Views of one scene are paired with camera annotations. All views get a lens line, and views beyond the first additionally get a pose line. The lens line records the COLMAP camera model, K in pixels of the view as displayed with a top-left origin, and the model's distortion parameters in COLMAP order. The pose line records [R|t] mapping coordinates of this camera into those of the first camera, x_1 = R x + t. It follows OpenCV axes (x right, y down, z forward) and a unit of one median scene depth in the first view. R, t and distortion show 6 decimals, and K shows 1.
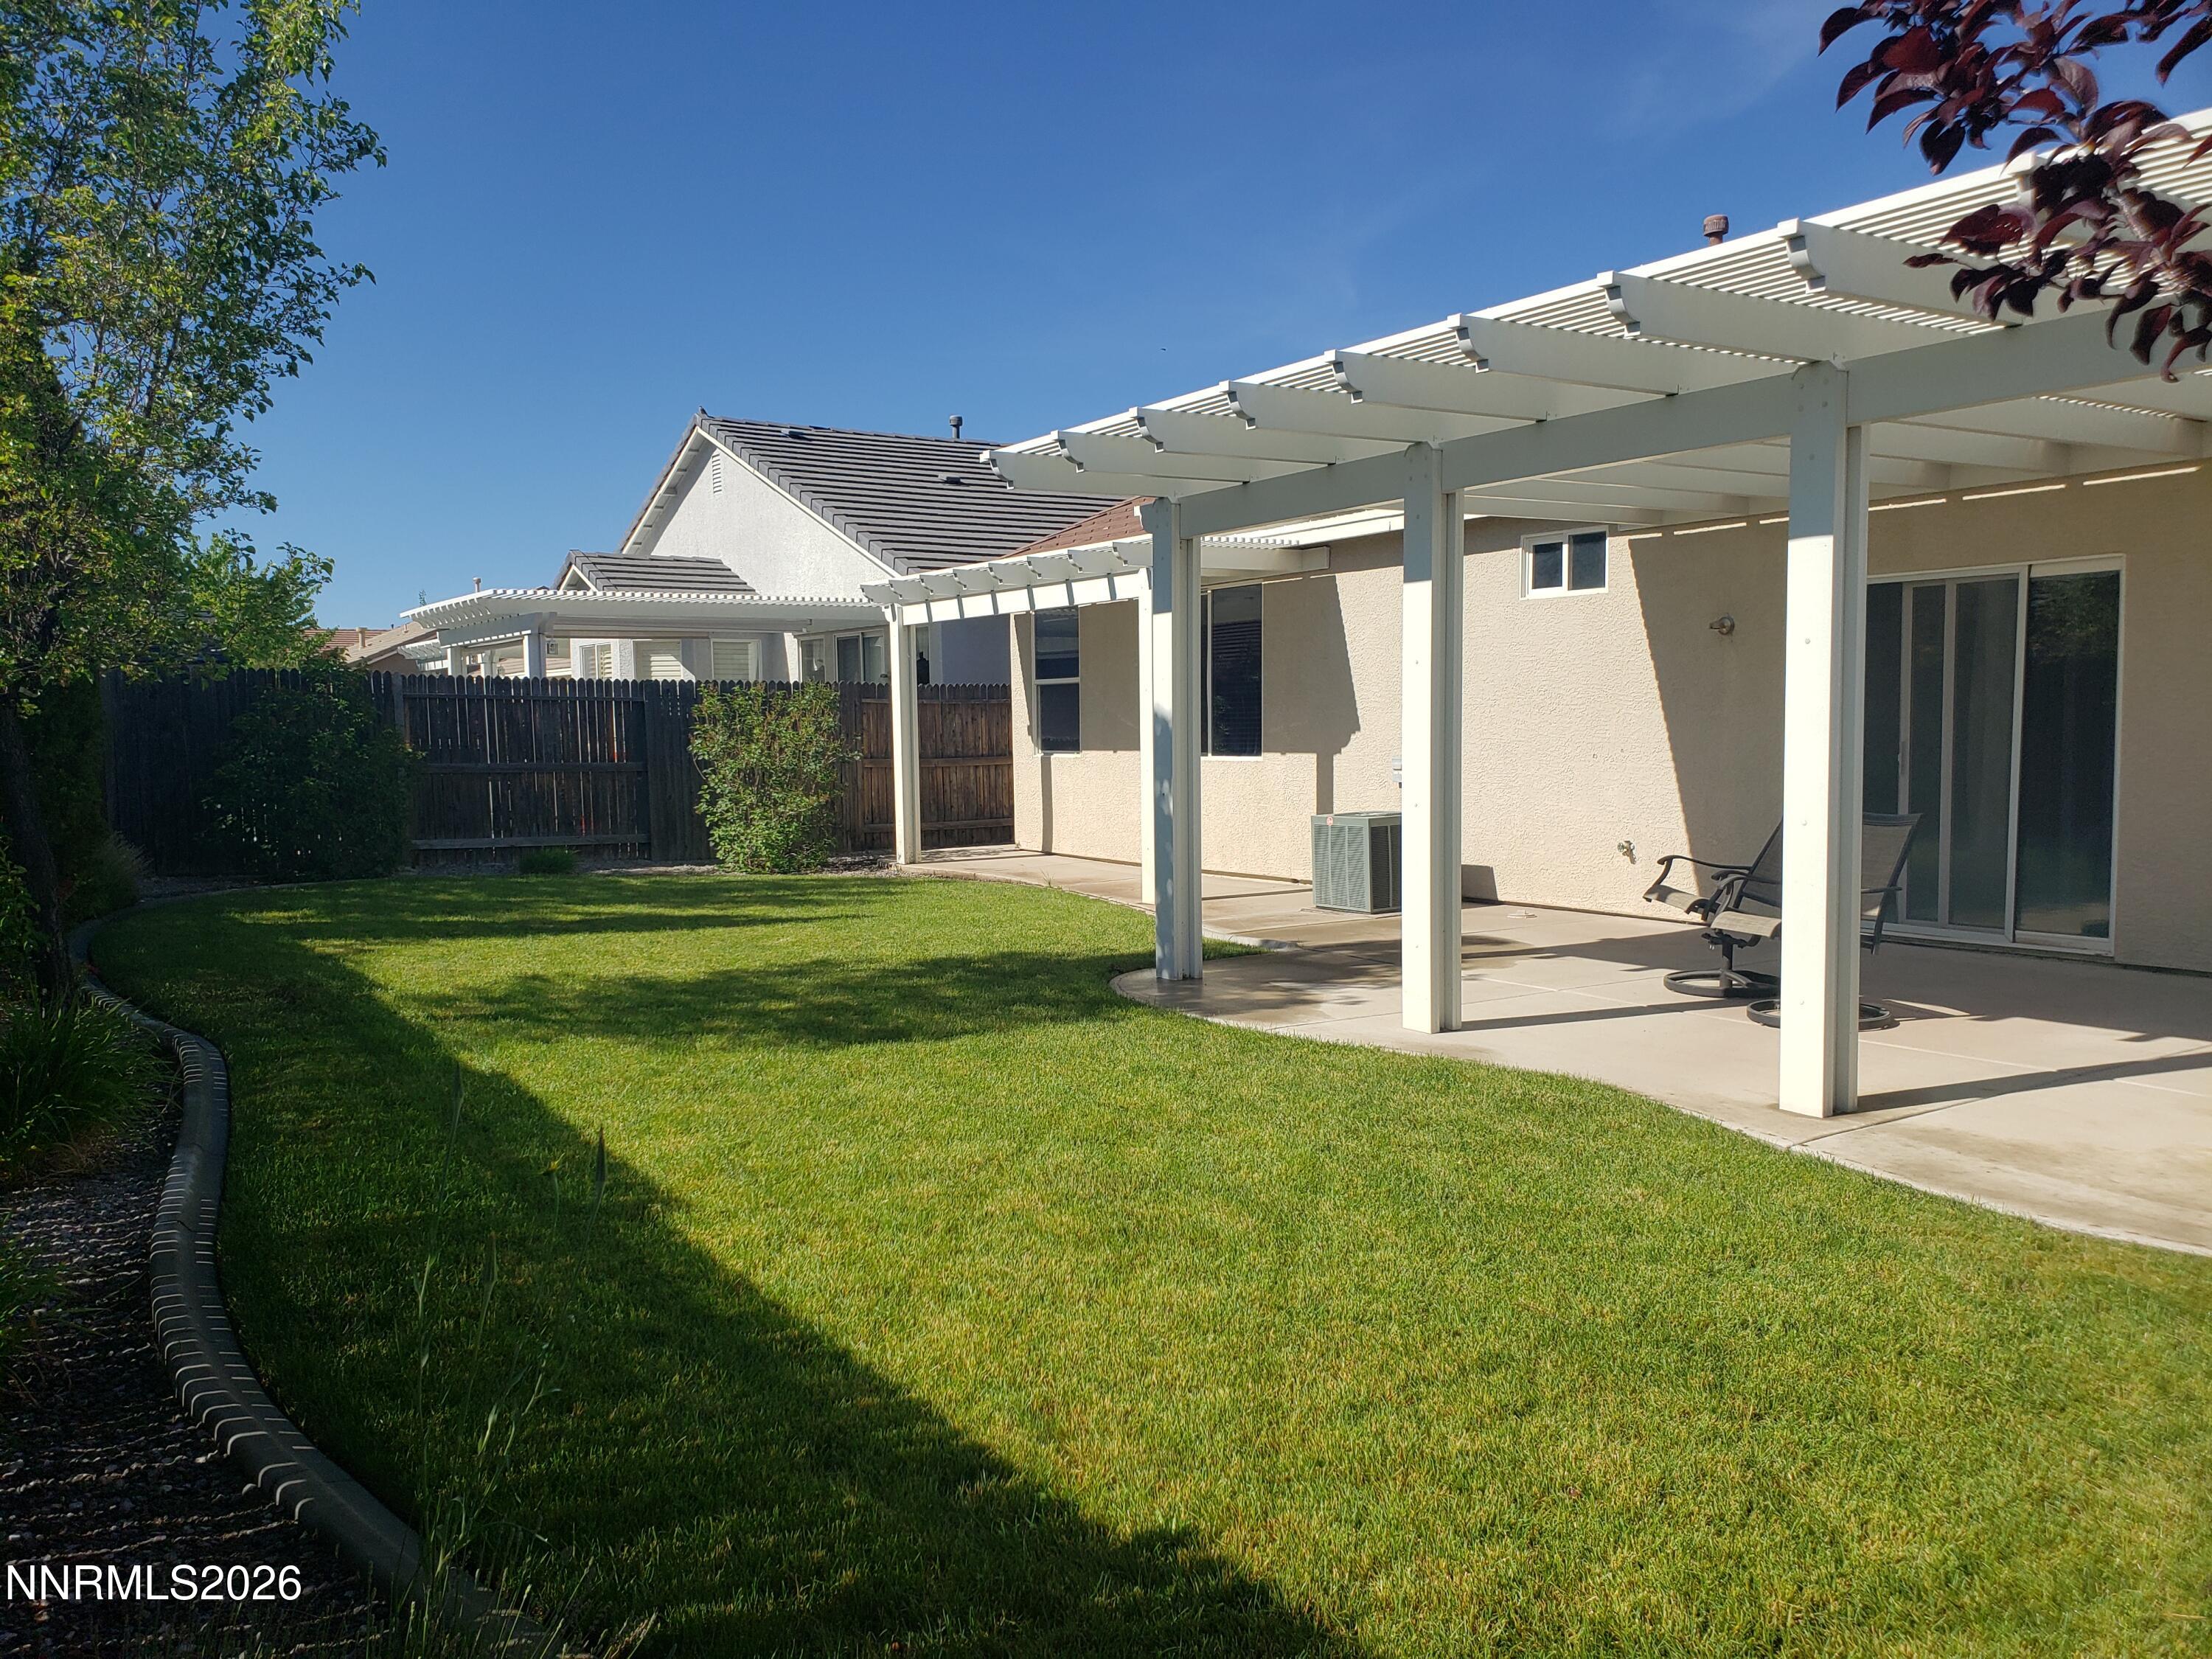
lens RADIAL K [[1700.5, 0, 1065.0], [0, 1700.5, 827.4], [0, 0, 1]] dist [-0.006291, 0.048422]
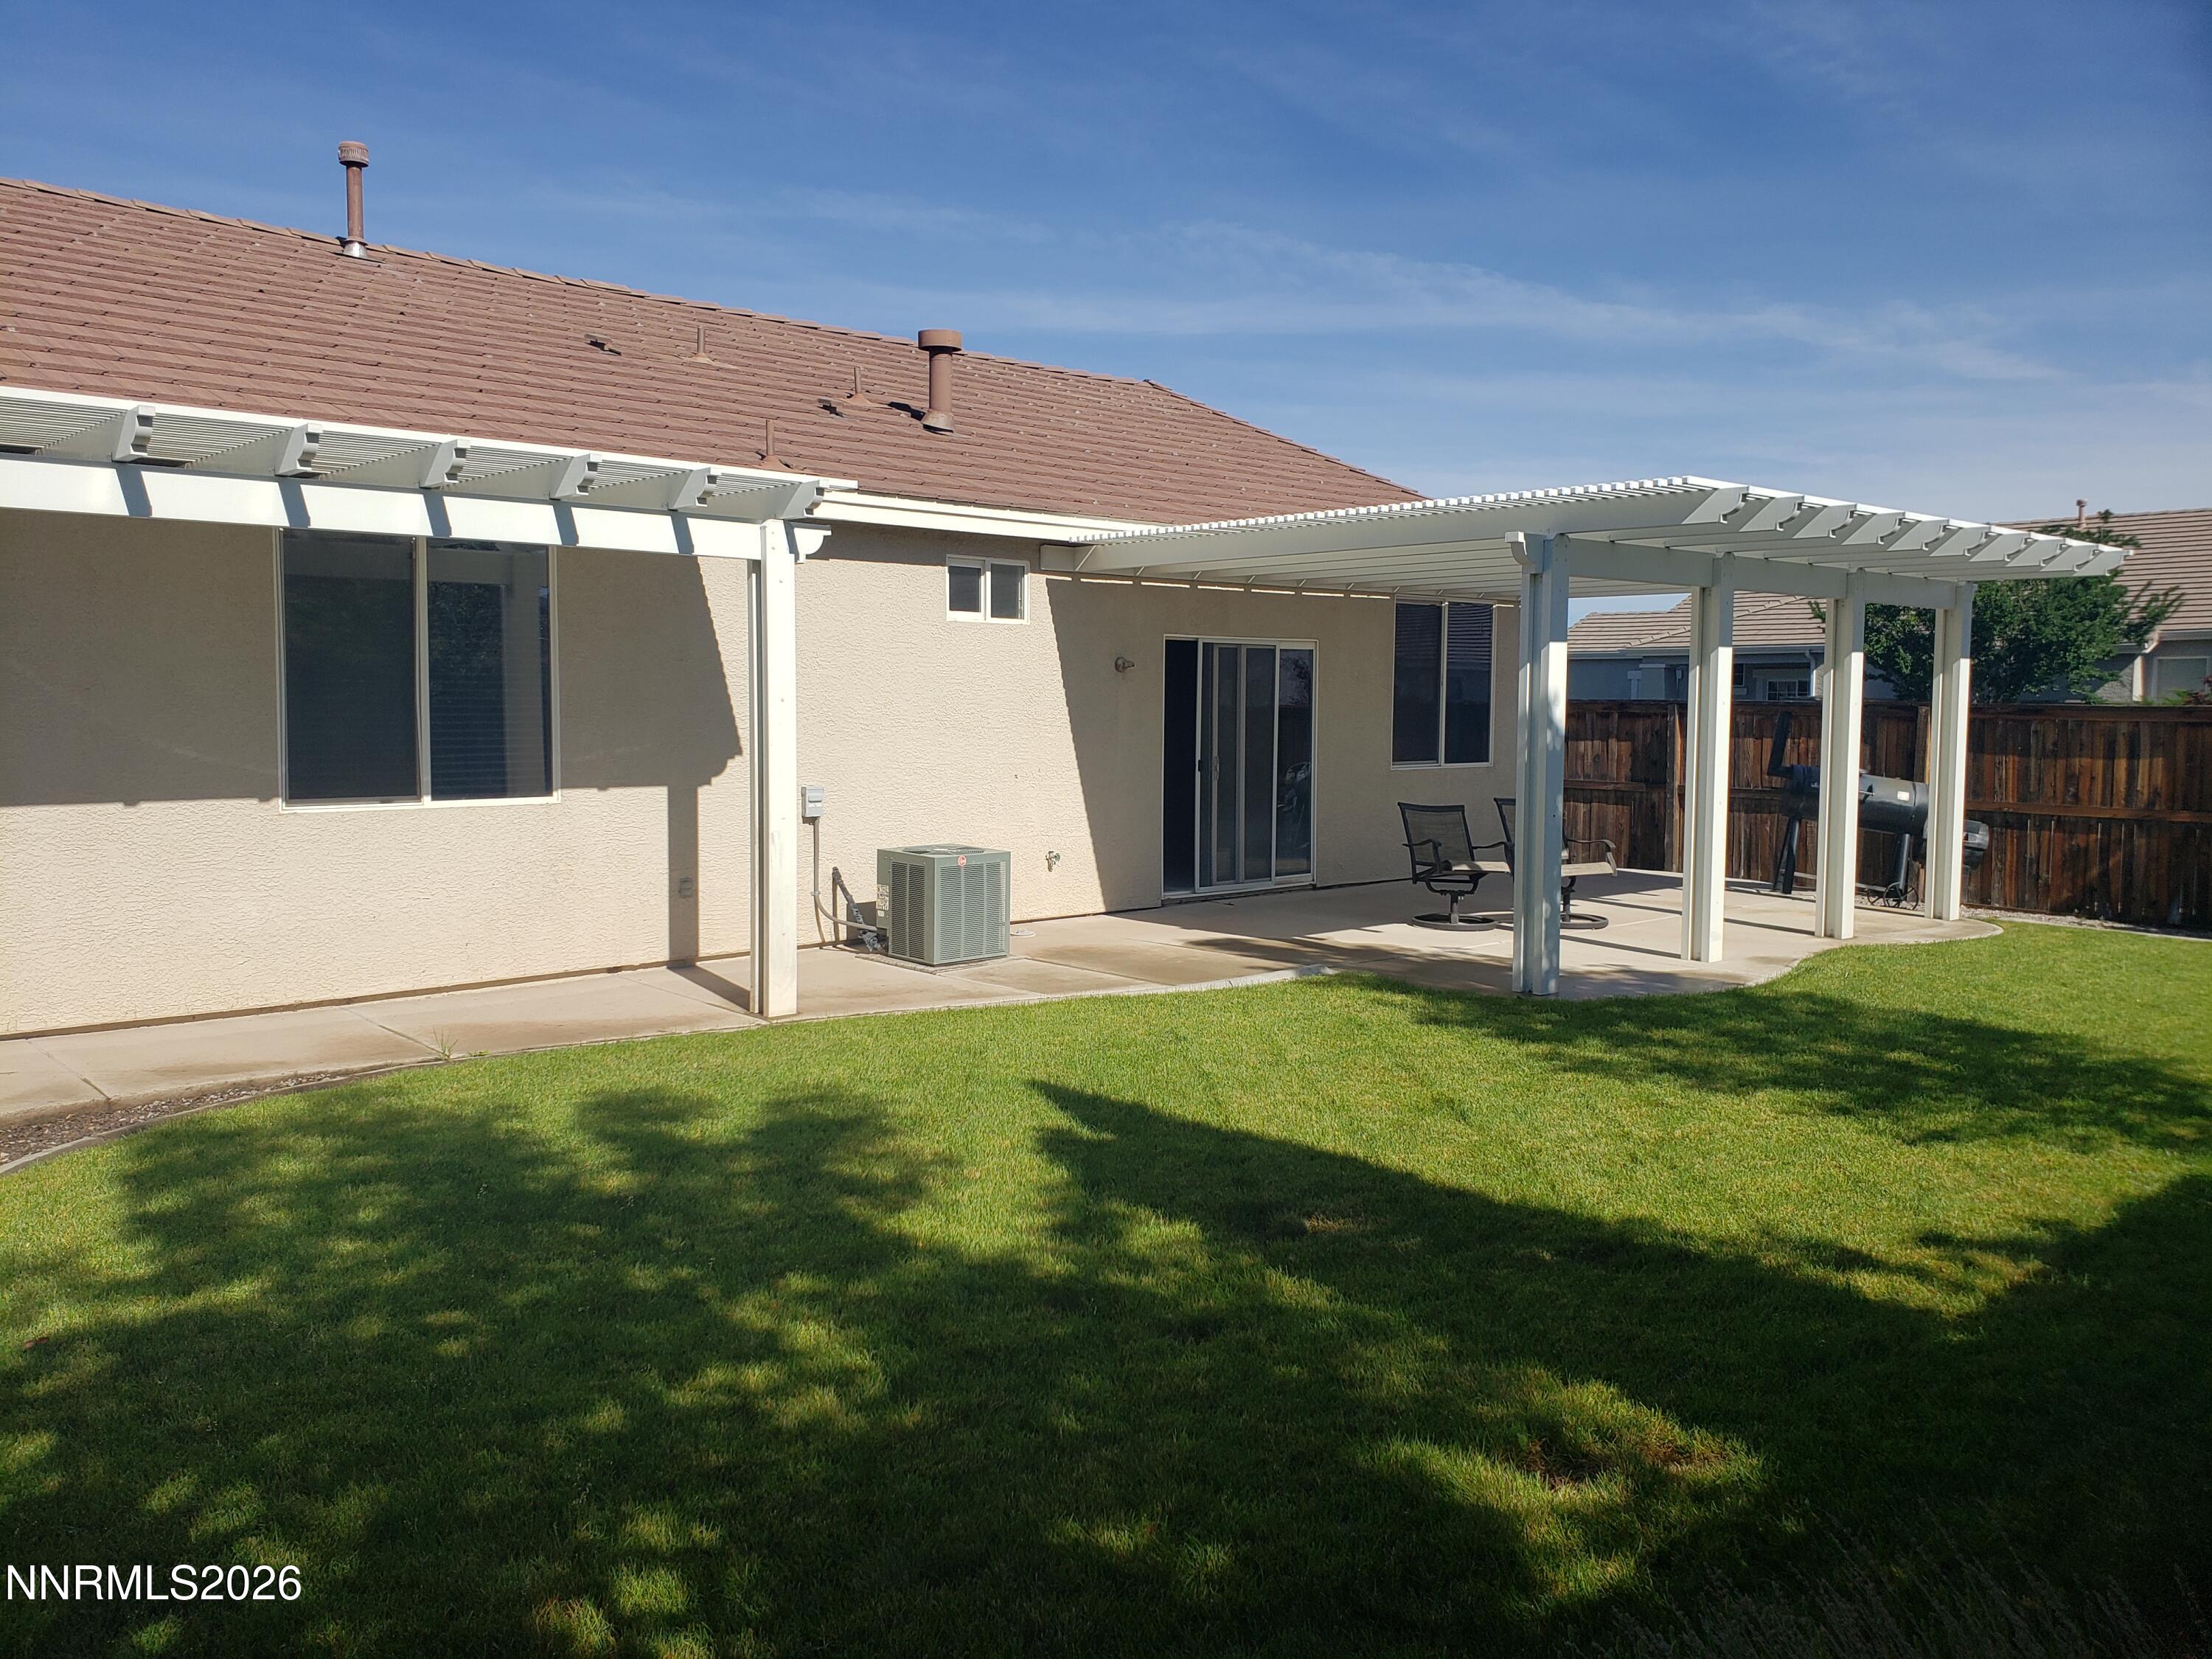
lens RADIAL K [[1700.5, 0, 1065.0], [0, 1700.5, 827.4], [0, 0, 1]] dist [-0.006291, 0.048422]
pose [[-0.135204, -0.050640, 0.989523, -0.713536], [0.062614, 0.996260, 0.059540, -0.069281], [-0.988837, 0.070008, -0.131527, 1.082474]]
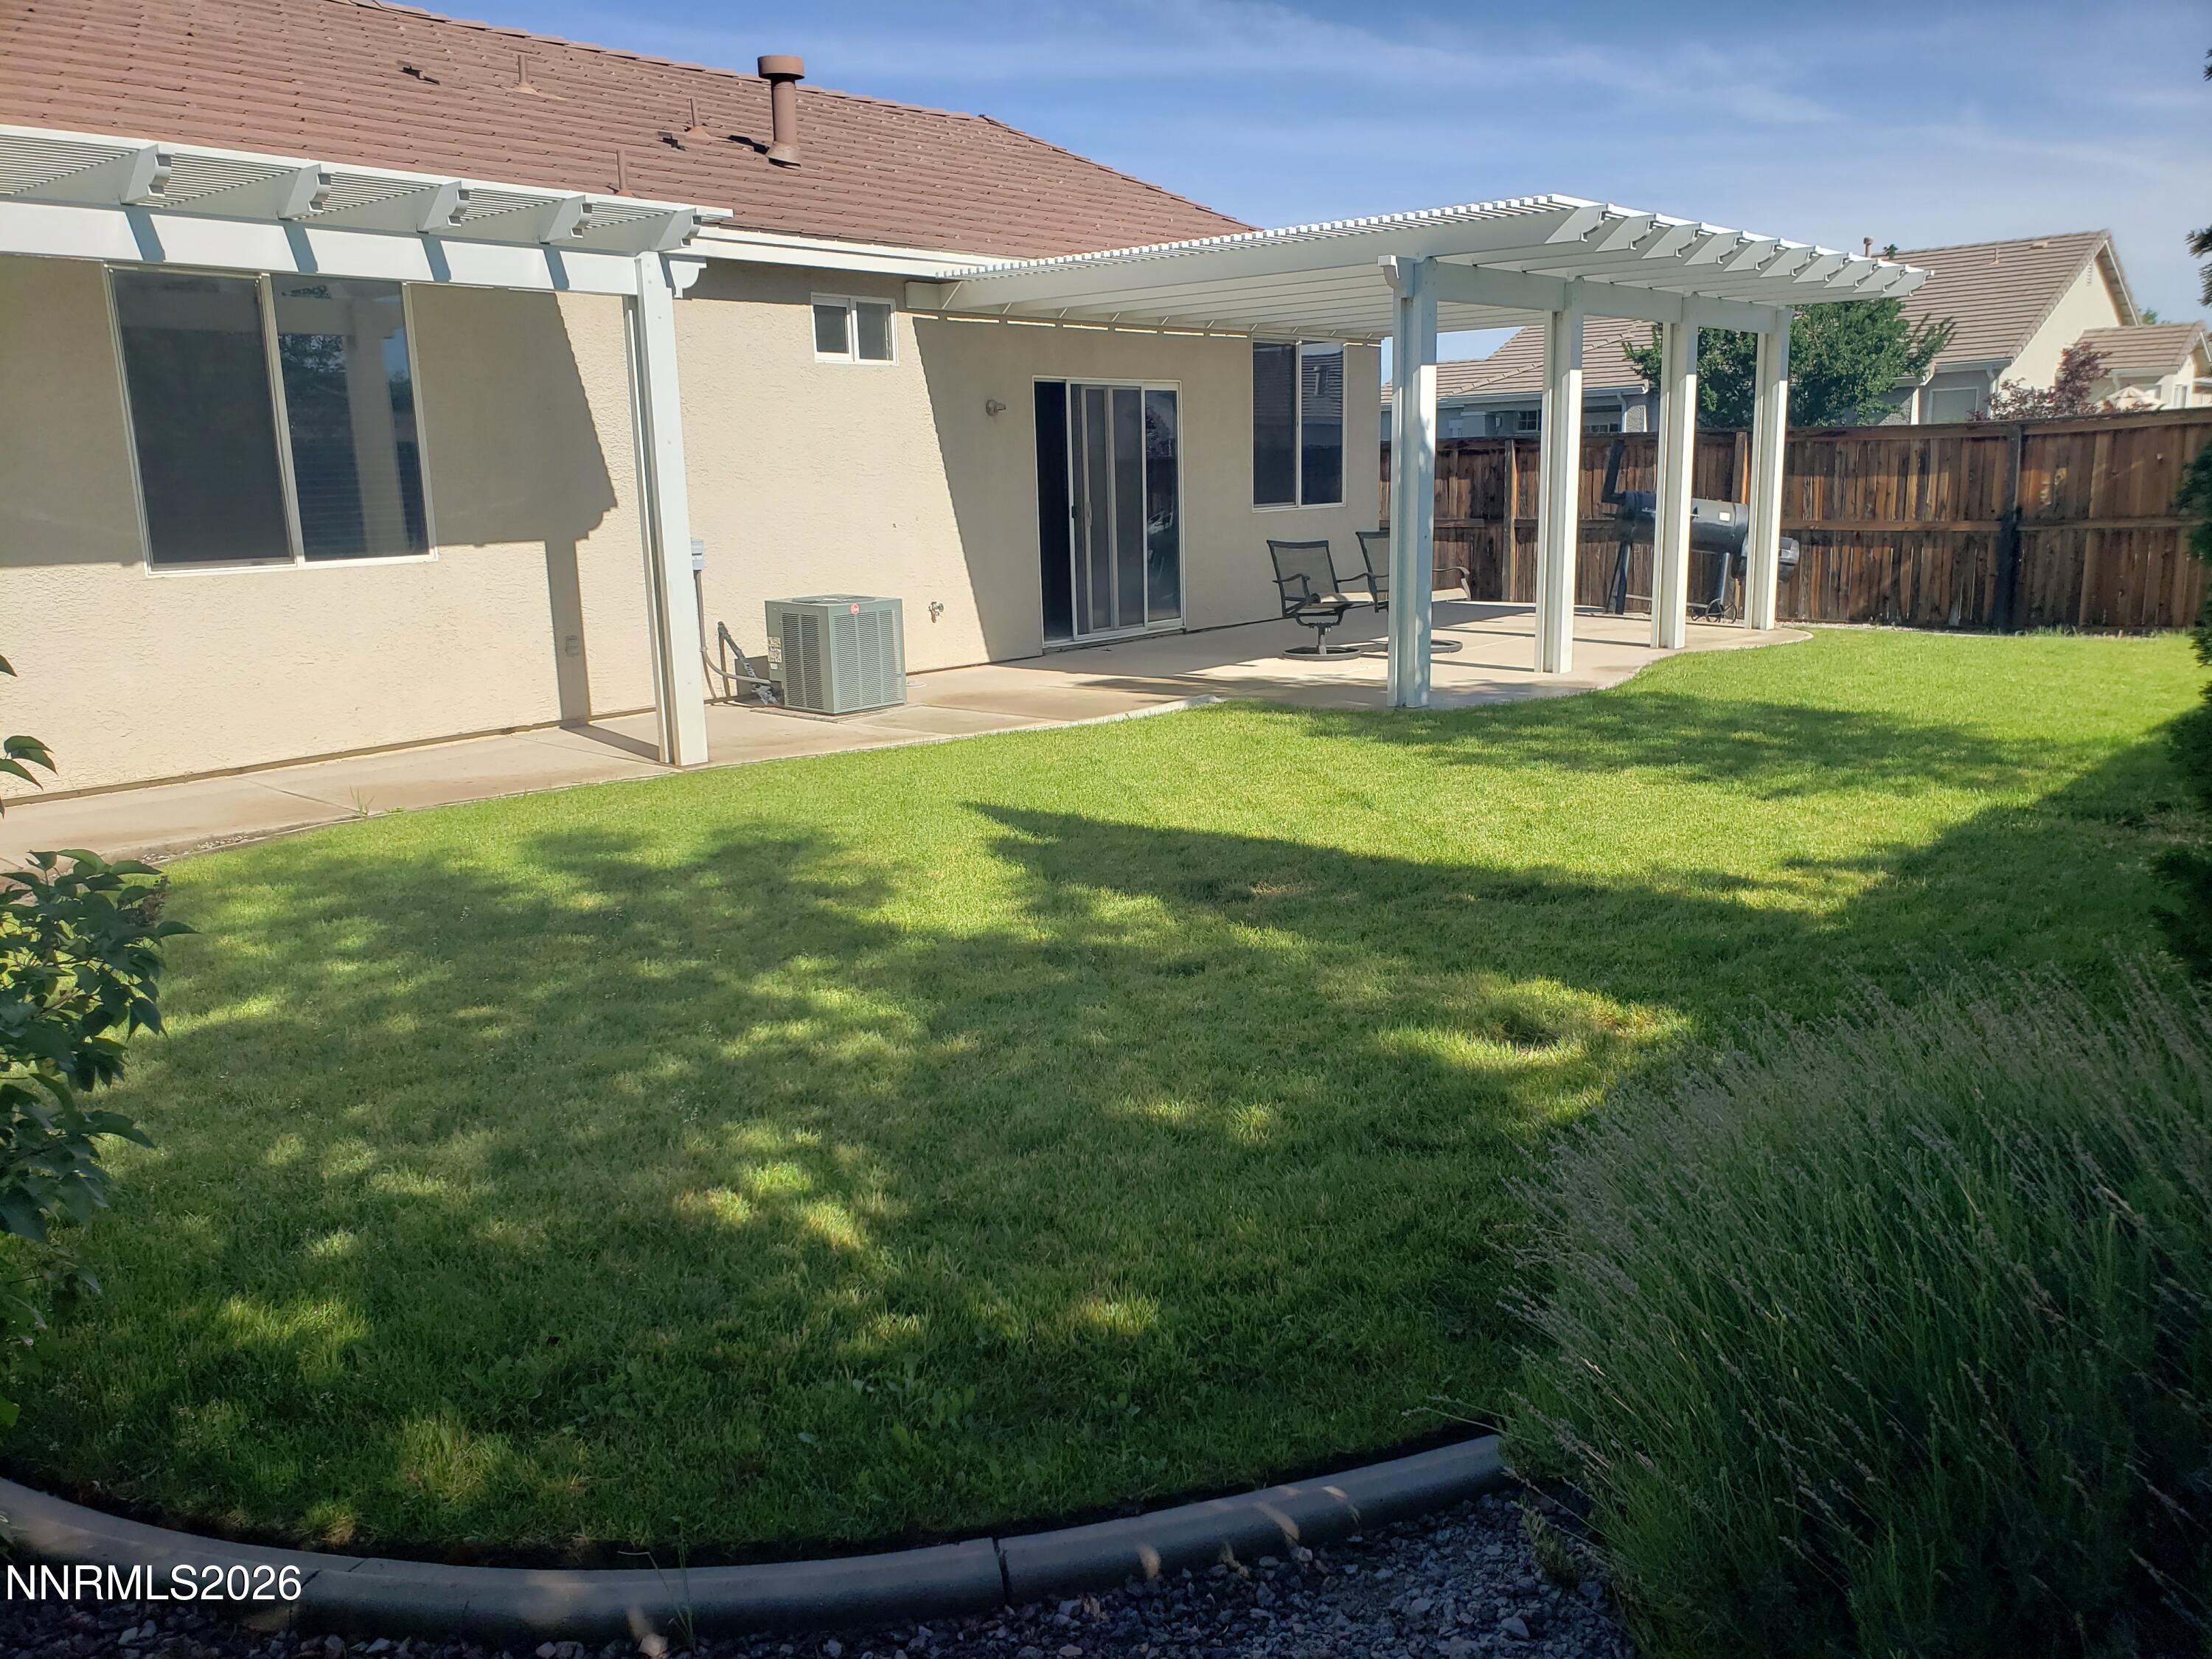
lens RADIAL K [[1680.9, 0, 1110.4], [0, 1680.9, 838.5], [0, 0, 1]] dist [0.031760, -0.027871]
pose [[-0.262507, -0.176335, 0.948681, -0.732563], [0.095039, 0.973655, 0.207275, -0.054632], [-0.960238, 0.144573, -0.238832, 1.121359]]
